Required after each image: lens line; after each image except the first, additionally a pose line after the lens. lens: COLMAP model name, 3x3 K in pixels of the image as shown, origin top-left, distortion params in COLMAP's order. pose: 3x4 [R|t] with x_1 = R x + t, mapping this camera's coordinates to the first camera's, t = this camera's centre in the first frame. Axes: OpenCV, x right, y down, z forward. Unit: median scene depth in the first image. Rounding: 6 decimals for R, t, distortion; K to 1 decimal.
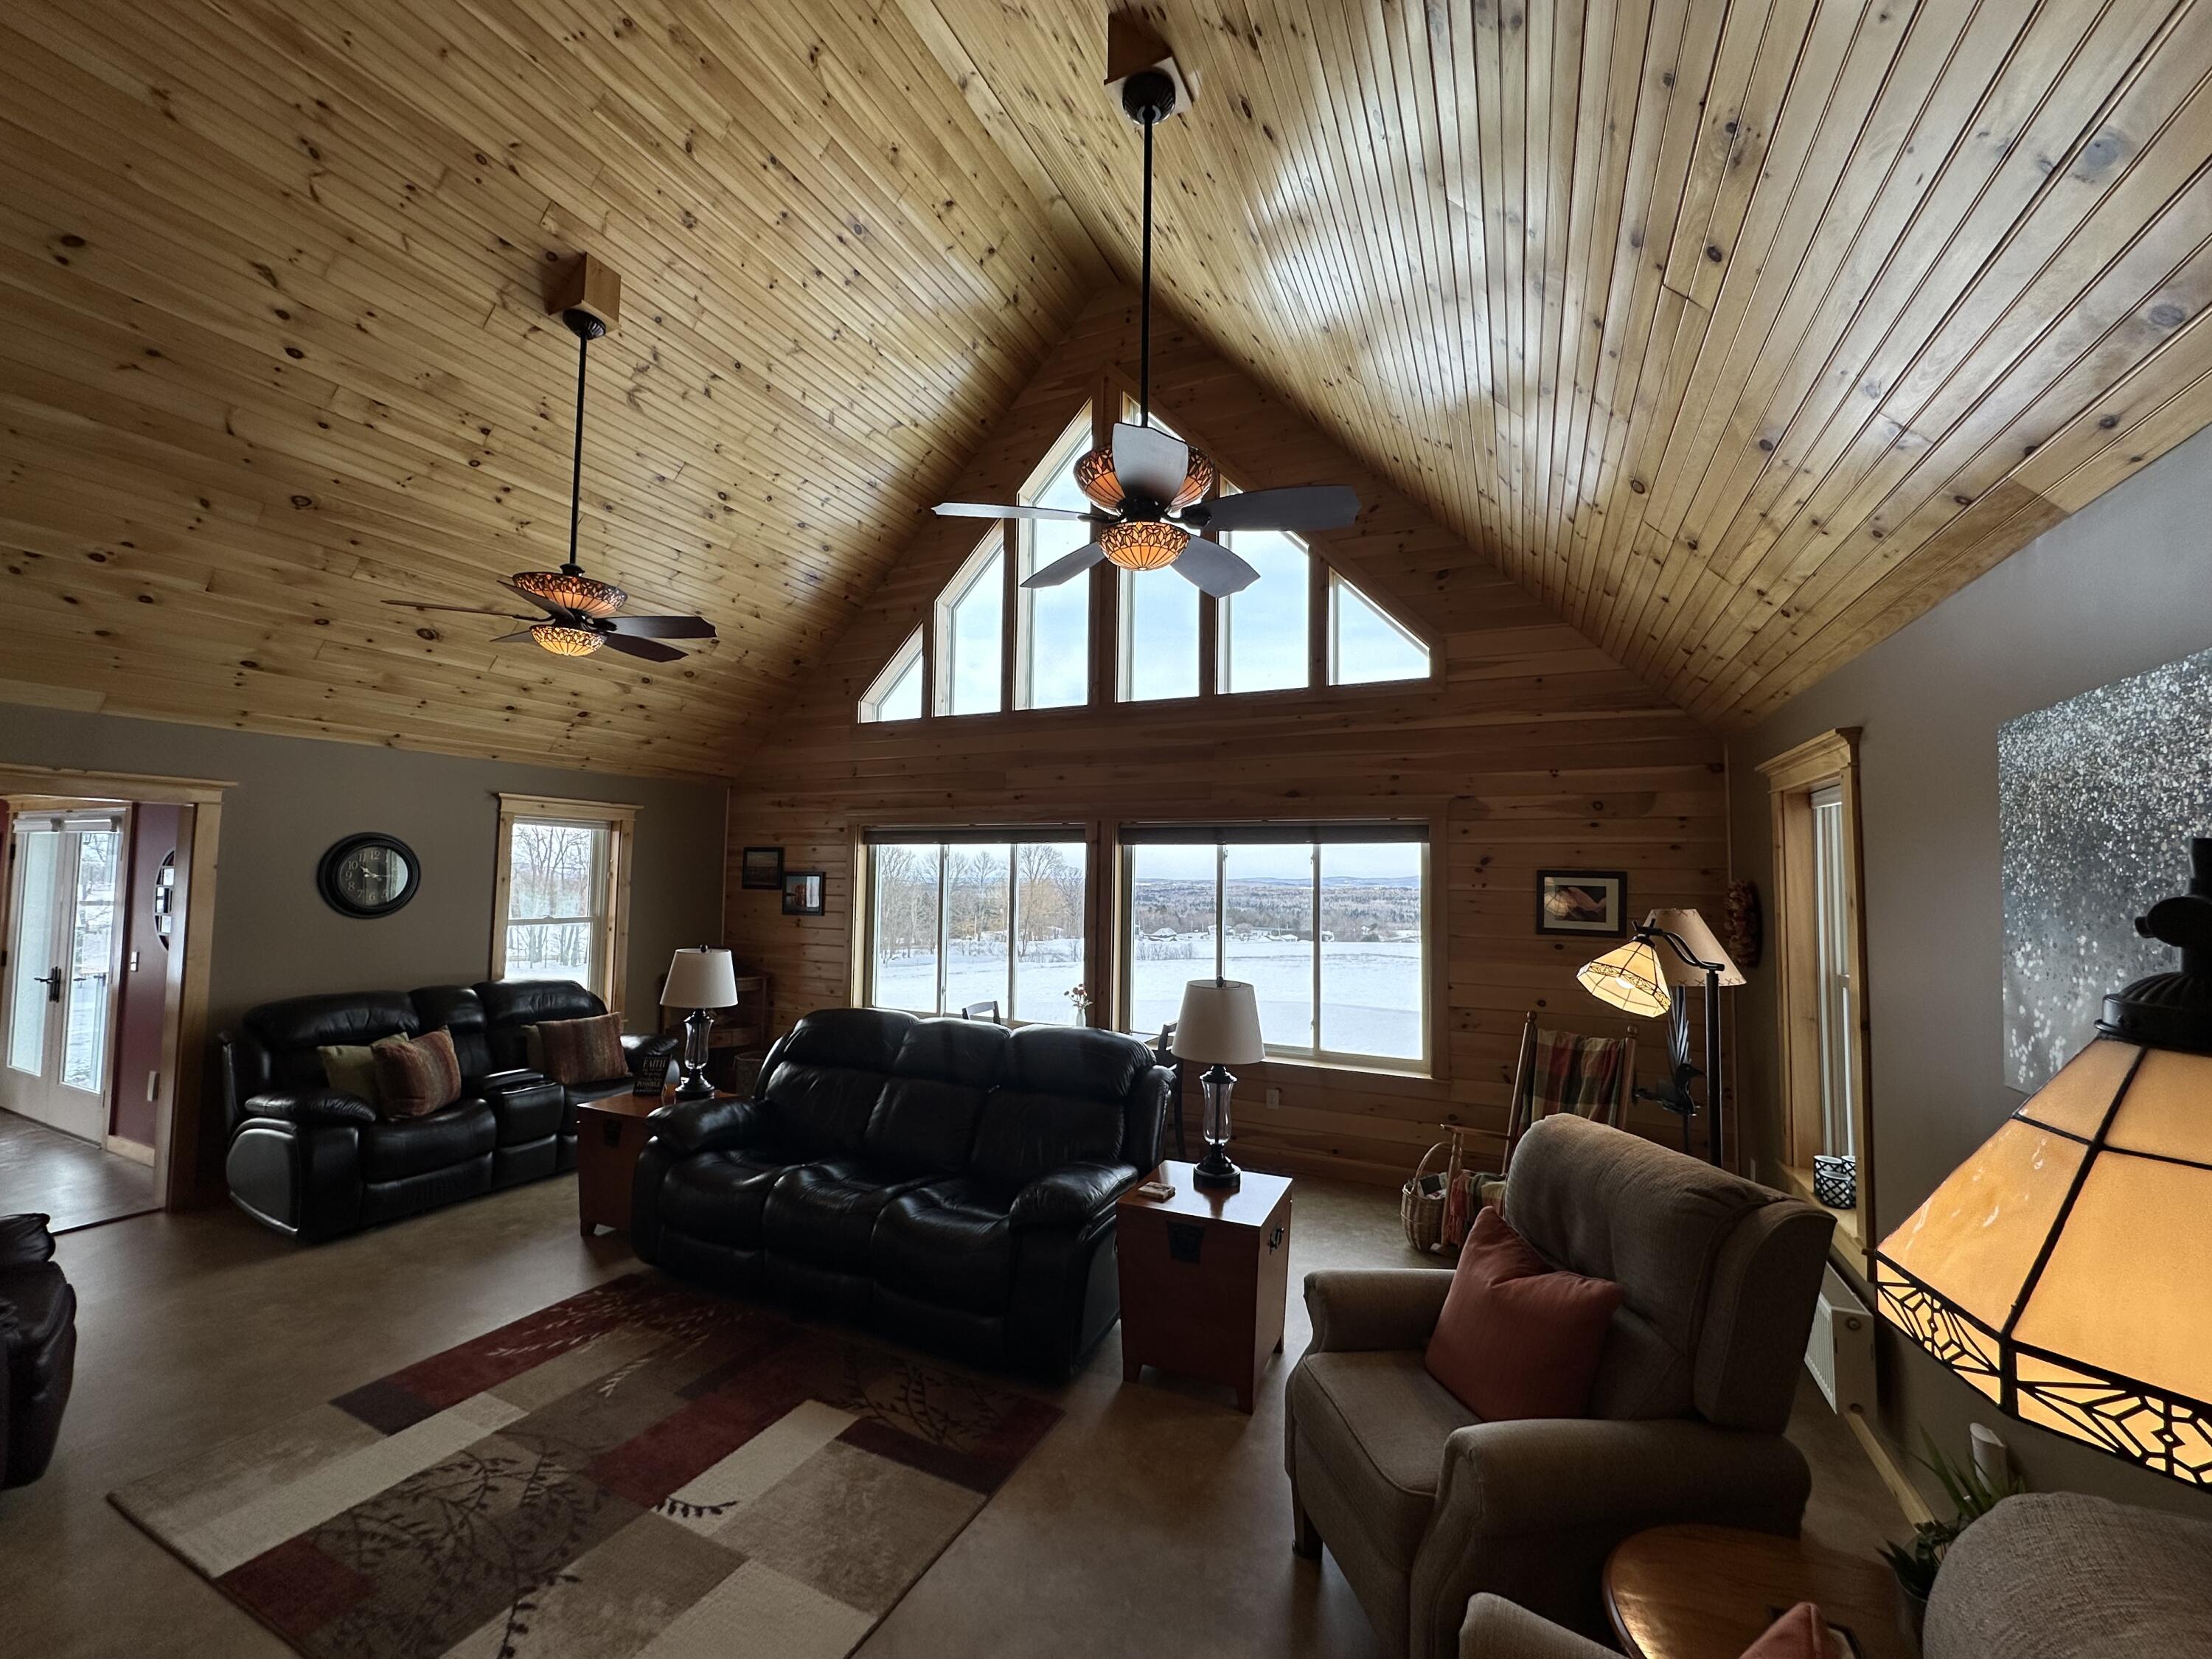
lens RADIAL K [[878.5, 0, 1105.6], [0, 878.5, 830.5], [0, 0, 1]] dist [-0.003152, 0.000378]
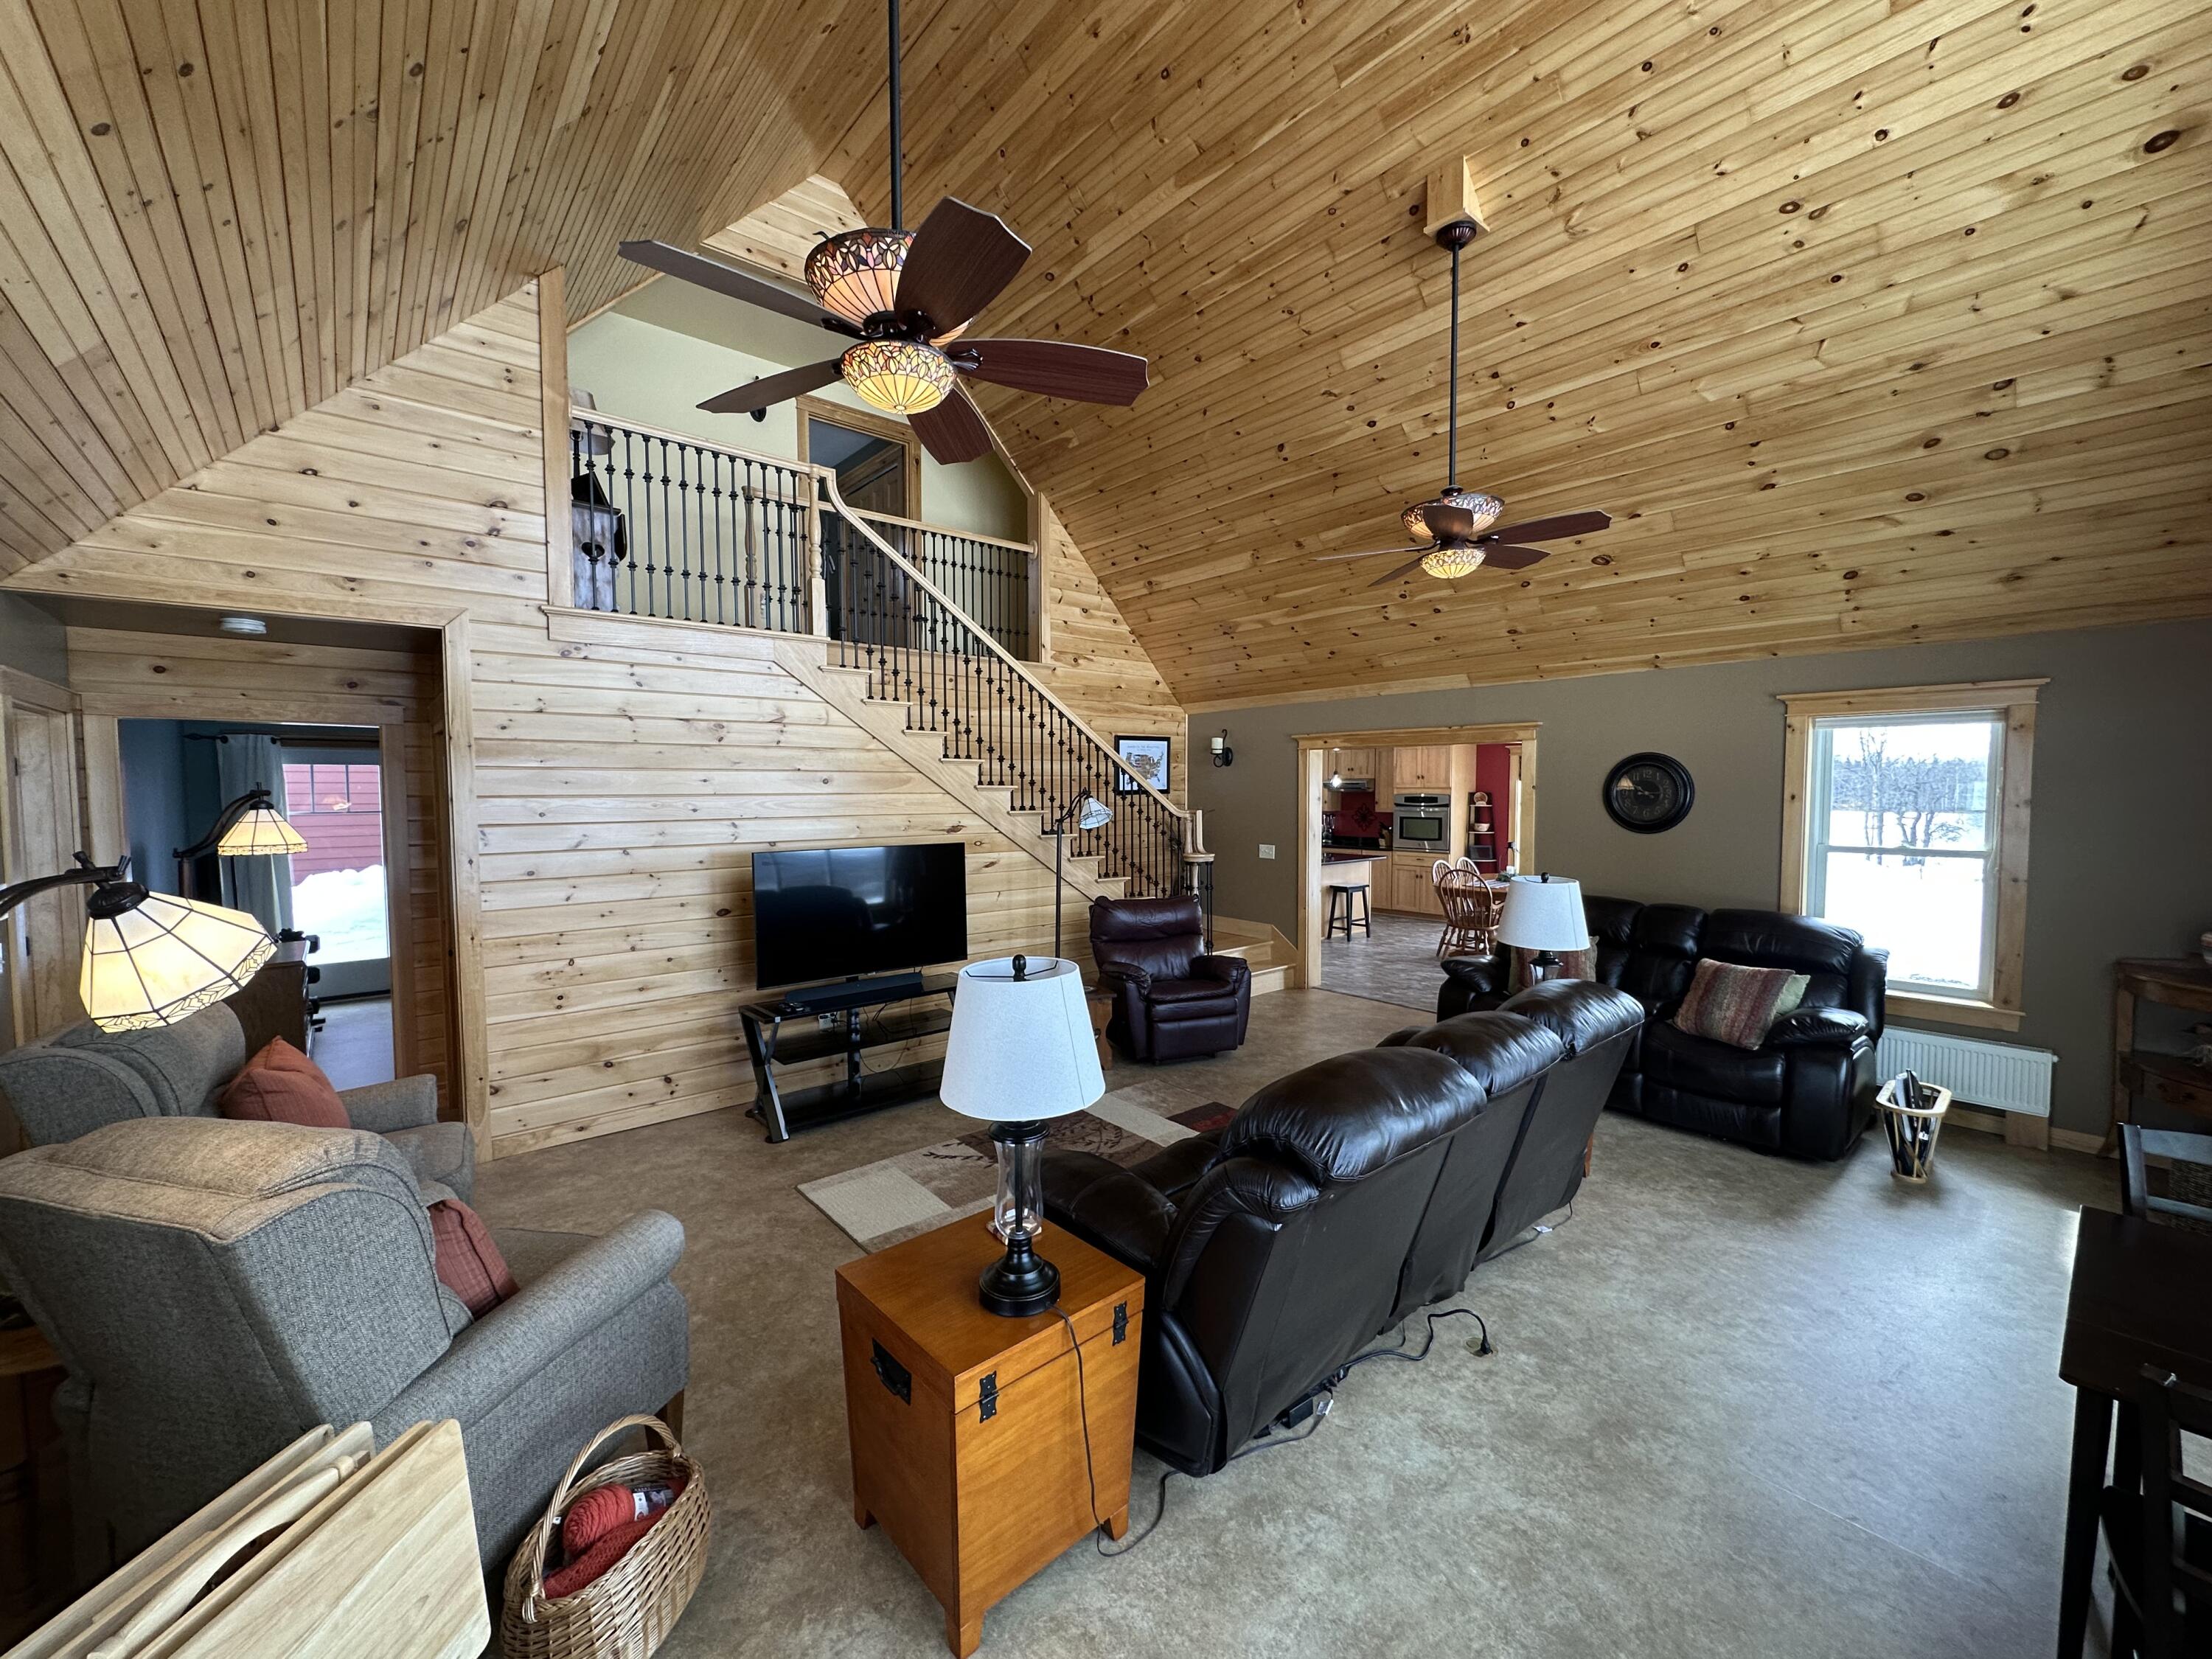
lens RADIAL K [[878.5, 0, 1105.6], [0, 878.5, 830.5], [0, 0, 1]] dist [-0.003152, 0.000378]
pose [[-0.407094, 0.030280, -0.912884, 0.510808], [0.047213, 0.998812, 0.012076, 0.066648], [0.912165, -0.038183, -0.408040, 1.052929]]
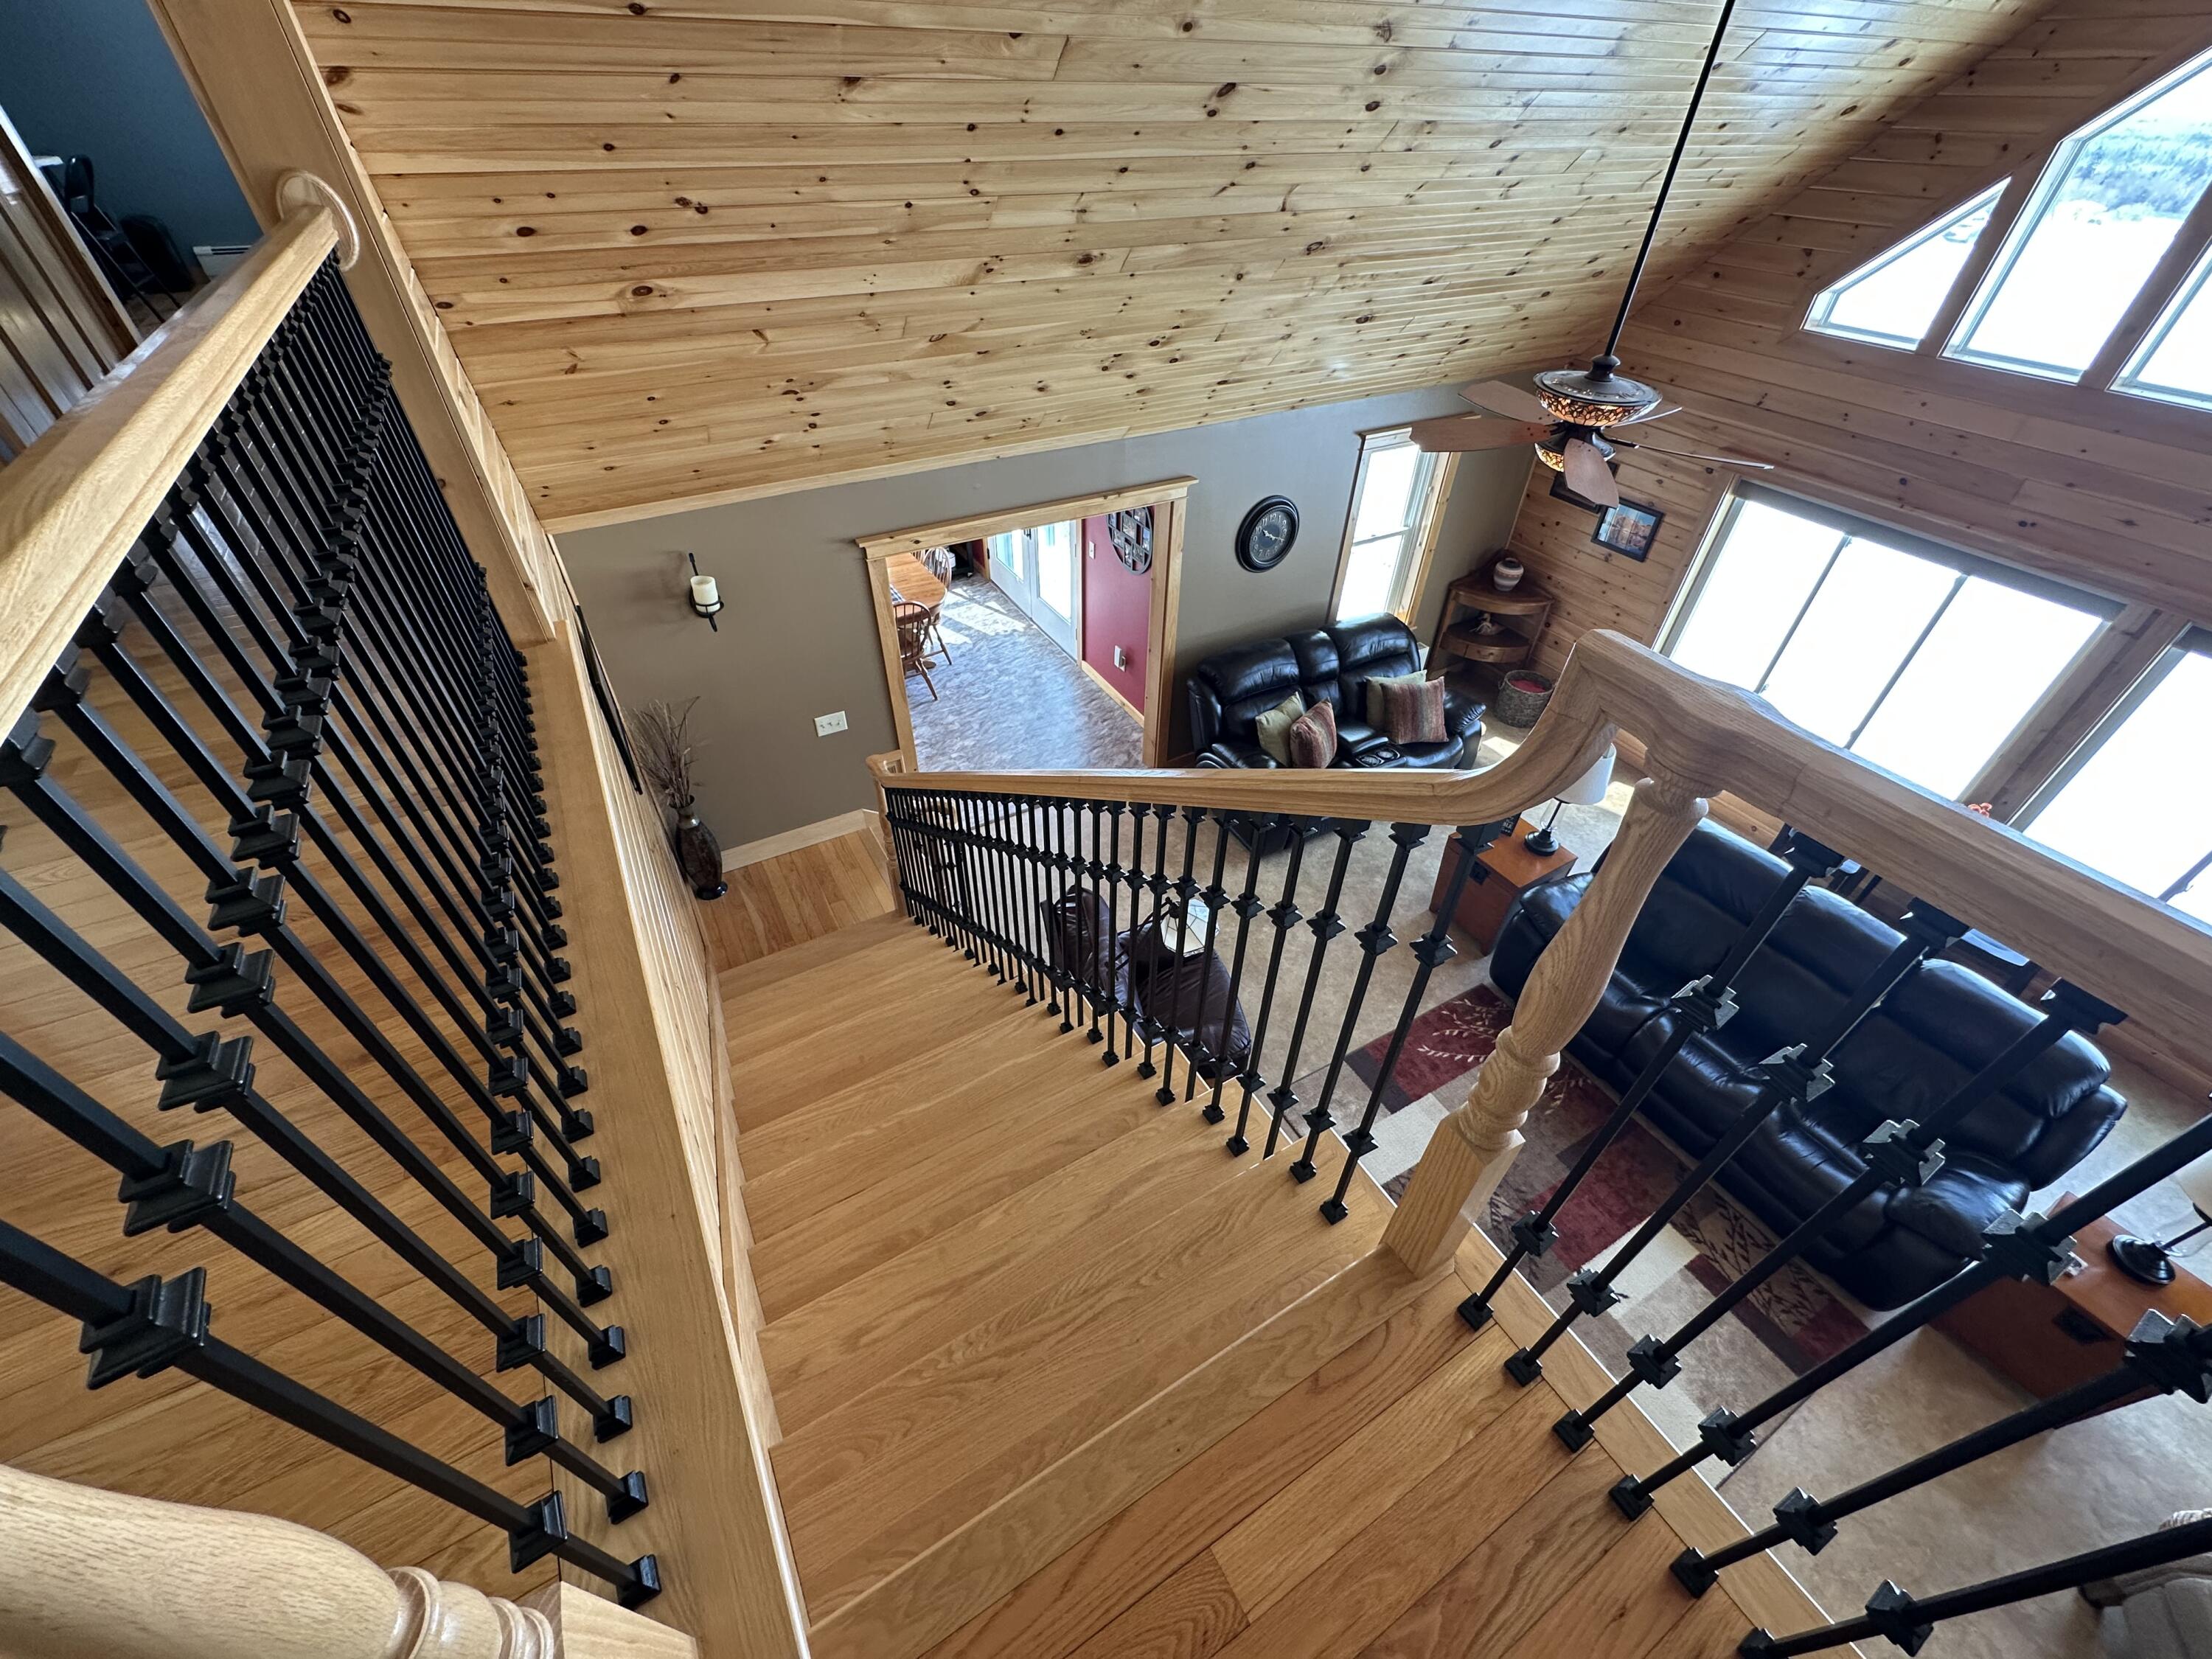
lens RADIAL K [[878.9, 0, 1107.7], [0, 878.9, 832.7], [0, 0, 1]] dist [-0.002550, 0.000104]
pose [[0.821812, 0.372015, -0.431543, -0.482259], [0.025800, 0.732339, 0.680451, -0.554333], [0.569174, -0.570337, 0.592247, 0.005097]]
